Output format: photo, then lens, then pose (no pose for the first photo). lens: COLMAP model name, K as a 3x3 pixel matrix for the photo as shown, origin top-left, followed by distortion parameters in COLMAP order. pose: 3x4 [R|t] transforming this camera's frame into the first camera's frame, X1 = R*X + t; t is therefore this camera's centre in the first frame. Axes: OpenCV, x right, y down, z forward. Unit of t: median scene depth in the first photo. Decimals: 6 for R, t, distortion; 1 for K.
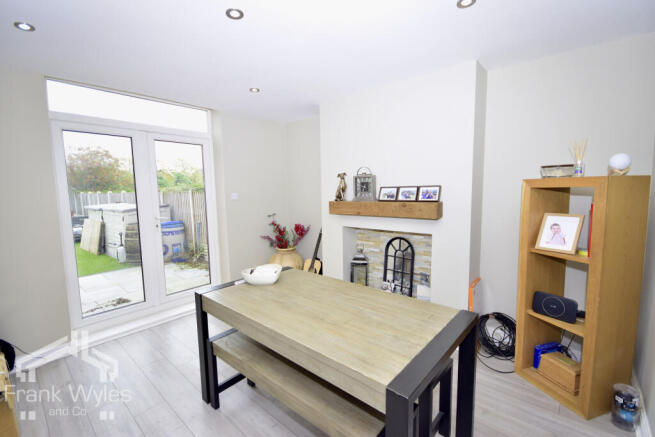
lens RADIAL K [[290.9, 0, 327.1], [0, 290.9, 220.2], [0, 0, 1]] dist [0.001496, 0.000115]
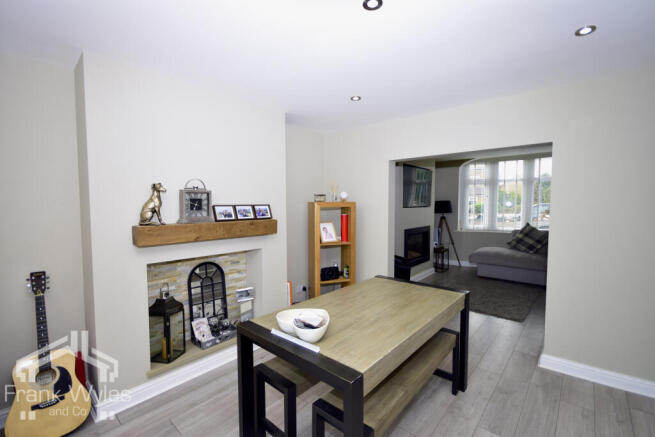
lens RADIAL K [[290.9, 0, 327.0], [0, 290.9, 217.4], [0, 0, 1]] dist [0.001496, 0.000115]
pose [[-0.006880, -0.021260, 0.999750, -0.670520], [0.113135, 0.993338, 0.021903, -0.058701], [-0.993556, 0.113258, -0.004429, 0.673474]]
